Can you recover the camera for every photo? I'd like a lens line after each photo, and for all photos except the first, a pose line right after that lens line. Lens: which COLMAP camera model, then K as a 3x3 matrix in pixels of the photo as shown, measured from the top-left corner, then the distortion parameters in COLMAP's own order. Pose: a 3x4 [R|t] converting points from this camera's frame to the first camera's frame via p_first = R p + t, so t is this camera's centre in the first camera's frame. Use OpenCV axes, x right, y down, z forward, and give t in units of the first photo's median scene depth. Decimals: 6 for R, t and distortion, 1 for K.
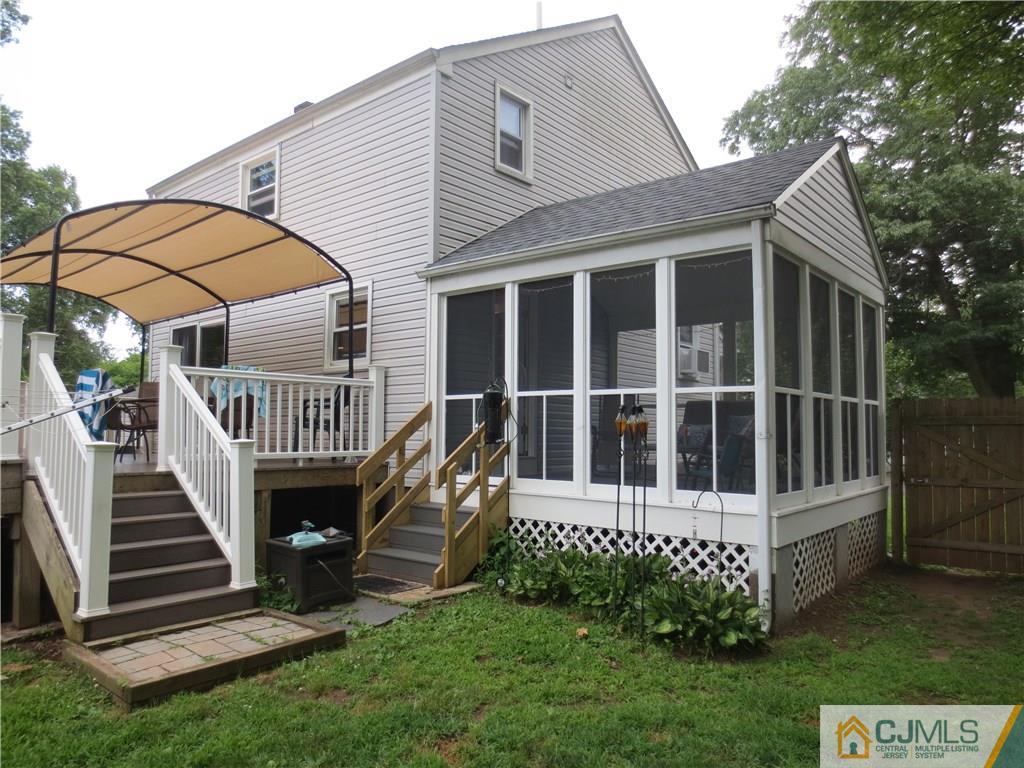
lens RADIAL K [[721.1, 0, 509.4], [0, 721.1, 388.7], [0, 0, 1]] dist [-0.035649, 0.011971]
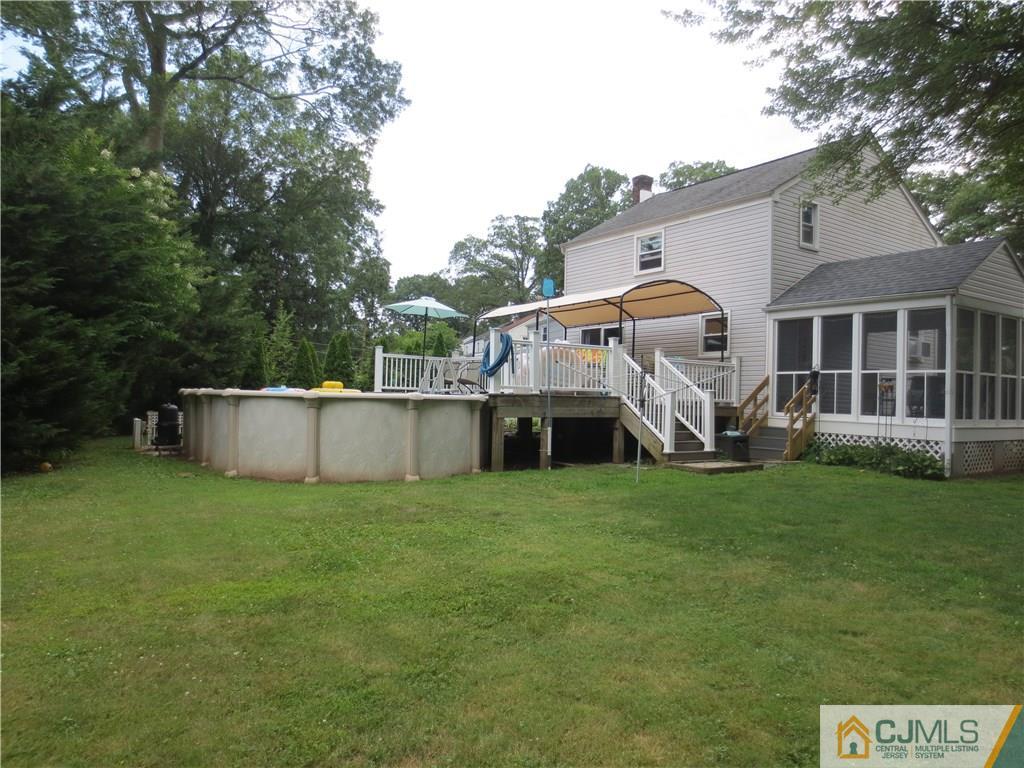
lens RADIAL K [[721.1, 0, 516.0], [0, 721.1, 383.9], [0, 0, 1]] dist [-0.035649, 0.011971]
pose [[0.963885, 0.015230, -0.265885, -0.293380], [-0.006368, 0.999396, 0.034163, -0.023093], [0.266244, -0.031236, 0.963399, -1.230192]]
